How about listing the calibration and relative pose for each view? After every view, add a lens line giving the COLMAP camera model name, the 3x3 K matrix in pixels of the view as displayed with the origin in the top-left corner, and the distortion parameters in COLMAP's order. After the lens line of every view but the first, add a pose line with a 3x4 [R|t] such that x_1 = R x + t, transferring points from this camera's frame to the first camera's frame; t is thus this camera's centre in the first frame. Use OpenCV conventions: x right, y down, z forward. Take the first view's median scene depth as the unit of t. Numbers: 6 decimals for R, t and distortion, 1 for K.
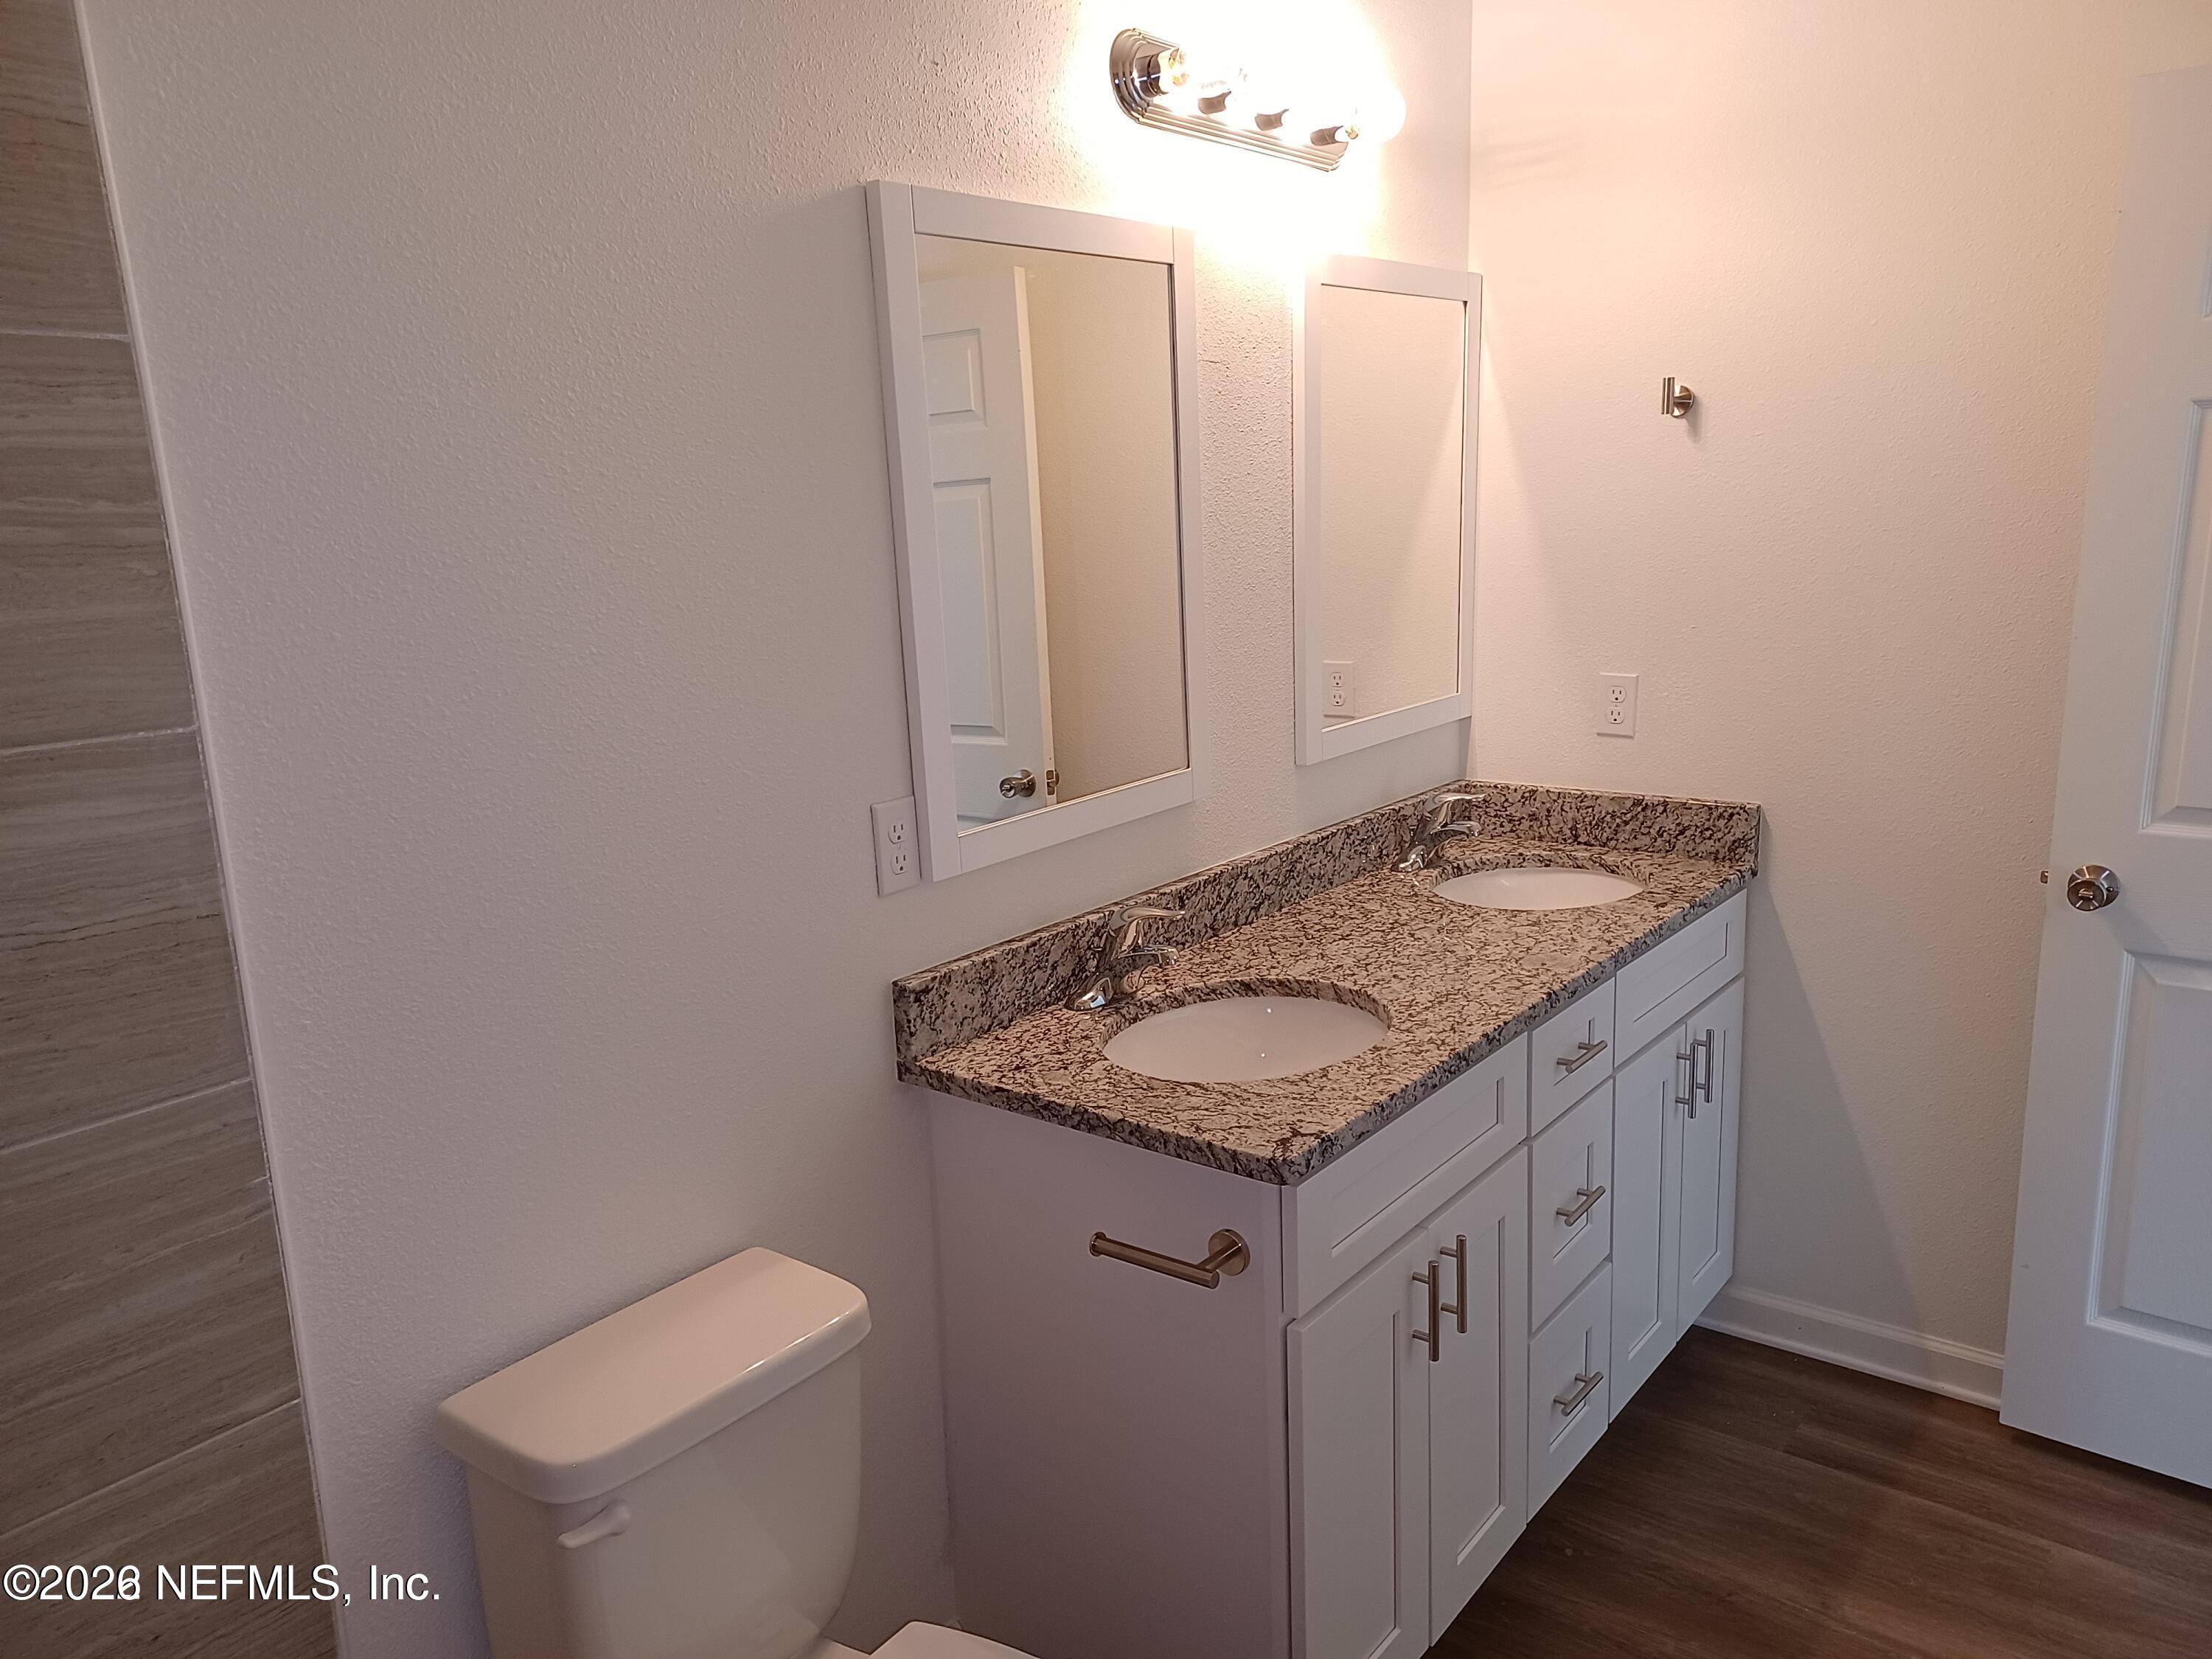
lens RADIAL K [[1571.6, 0, 1105.6], [0, 1571.6, 844.2], [0, 0, 1]] dist [0.031070, -0.000822]
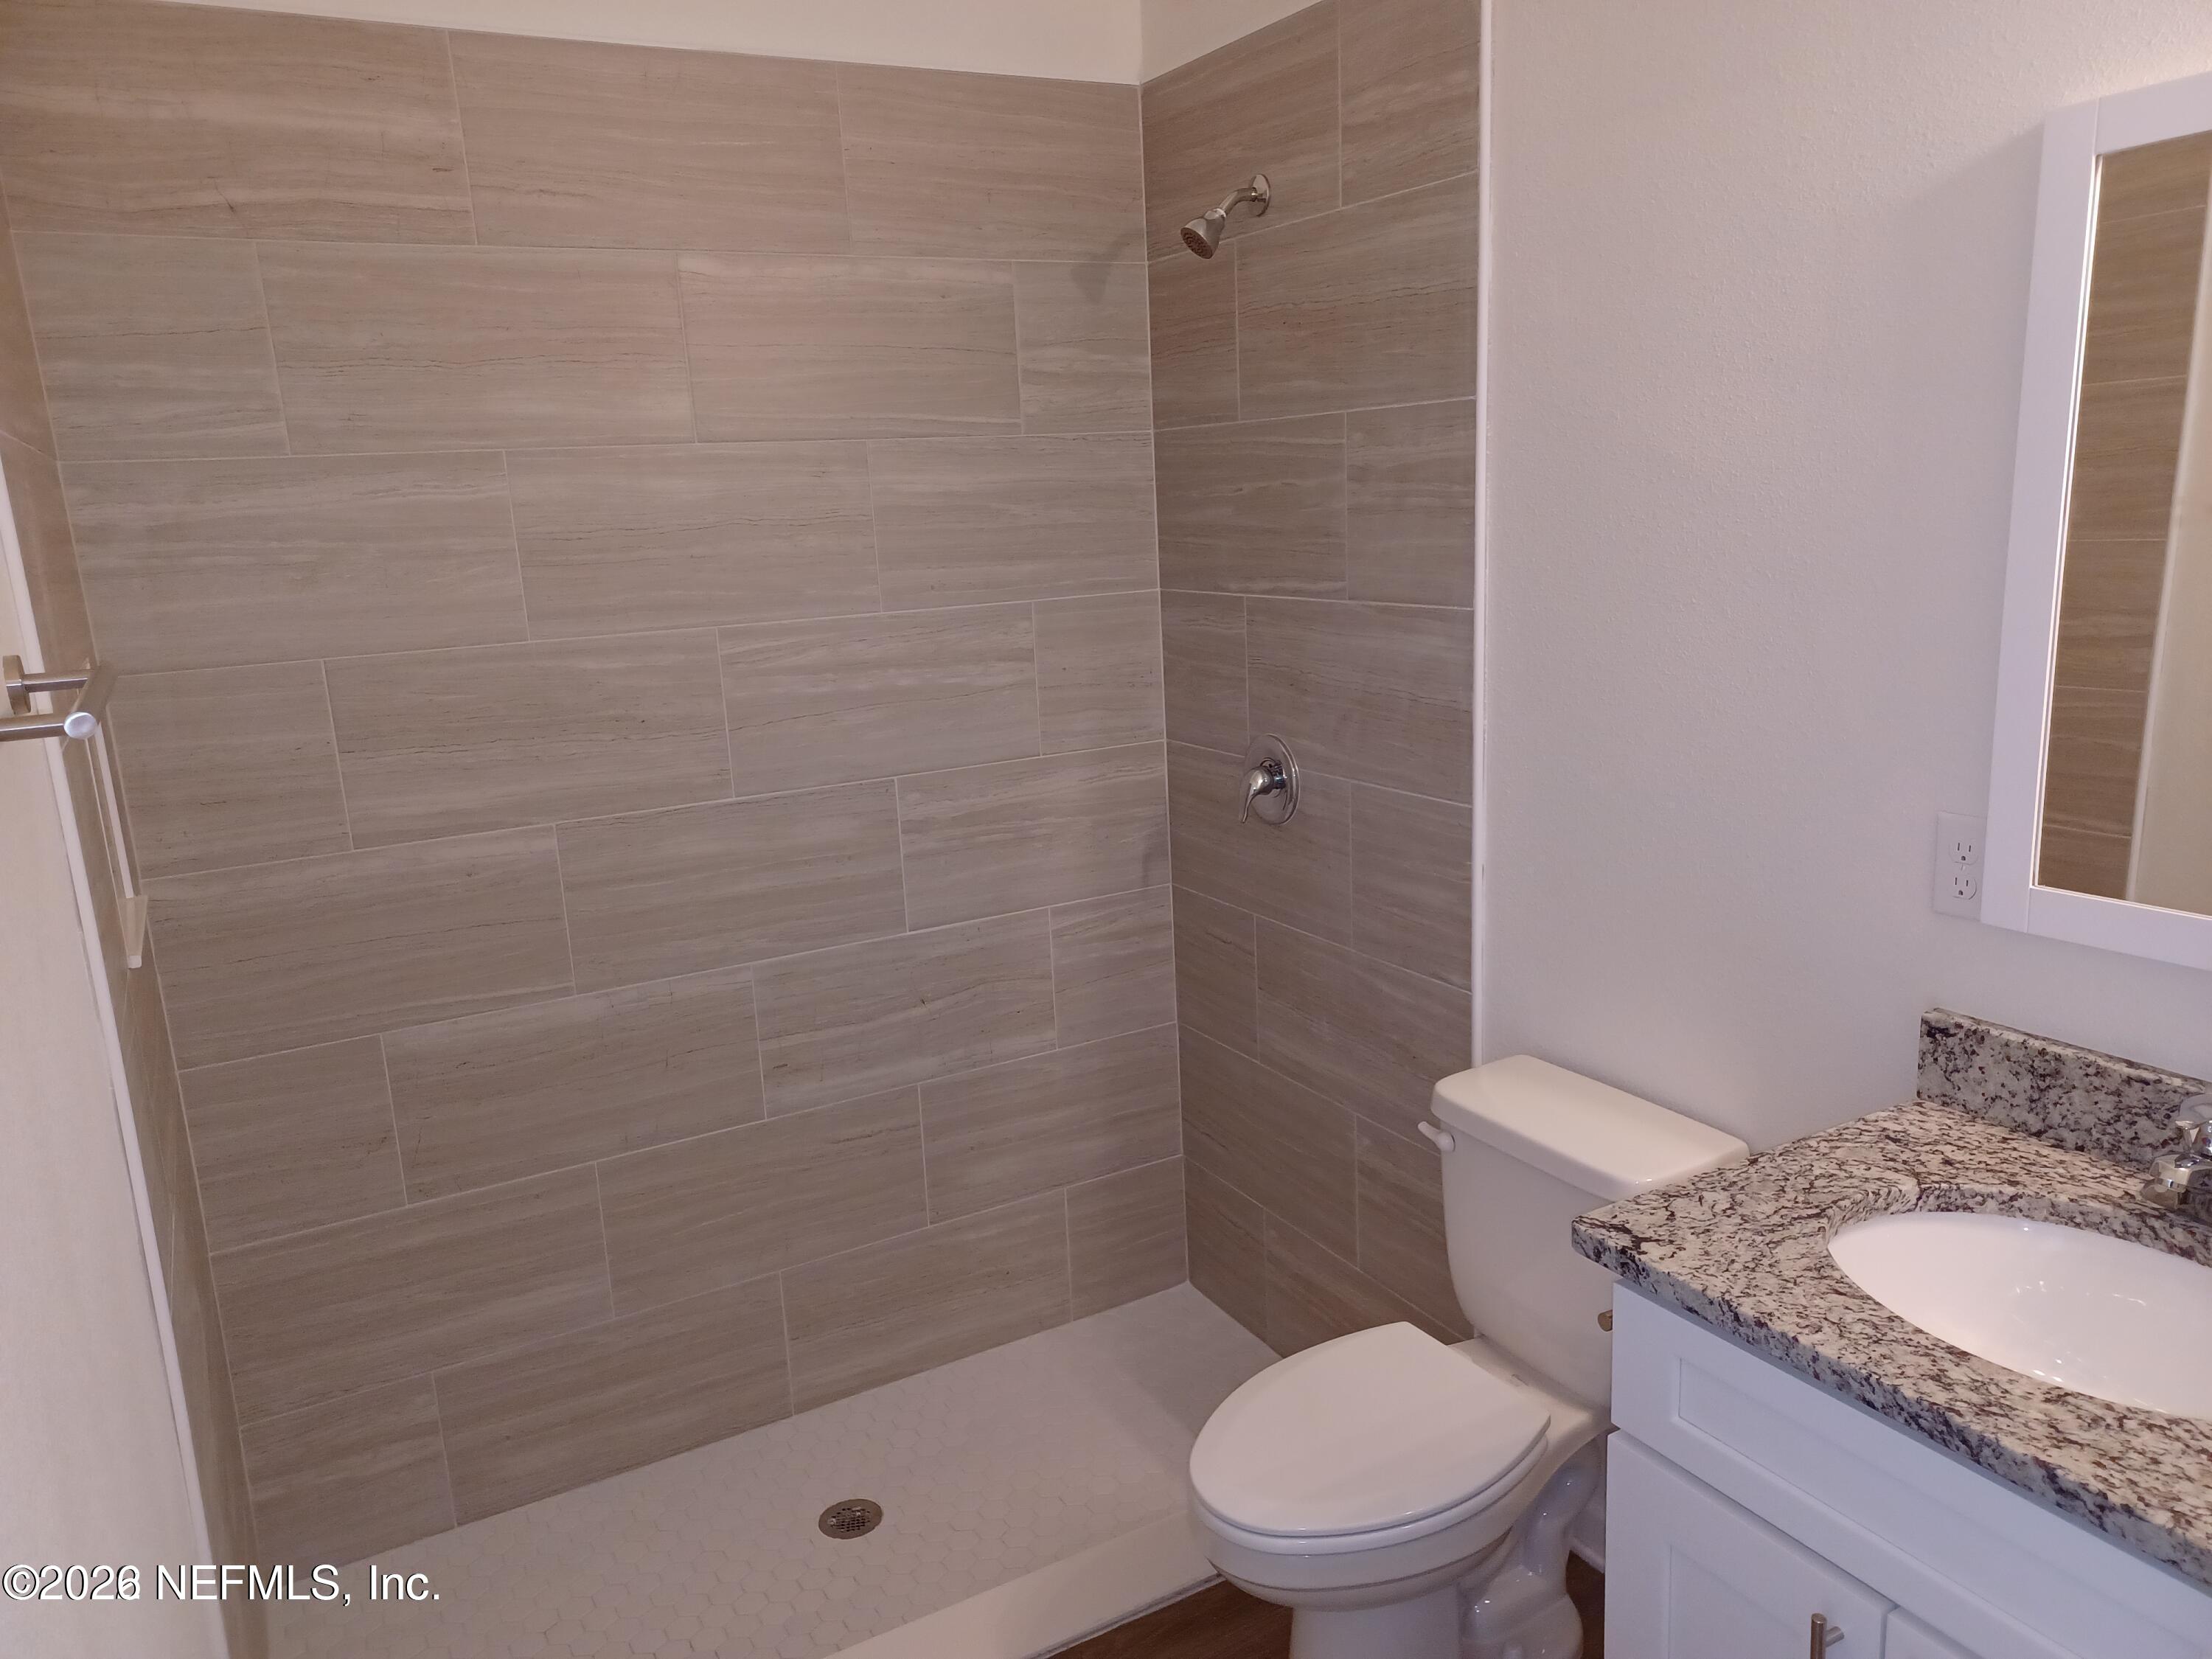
lens RADIAL K [[1571.6, 0, 1114.0], [0, 1571.6, 838.9], [0, 0, 1]] dist [0.031070, -0.000822]
pose [[-0.360684, 0.266577, -0.893781, 0.896749], [-0.137080, 0.932727, 0.333511, -0.264554], [0.922560, 0.242811, -0.299877, 0.865900]]
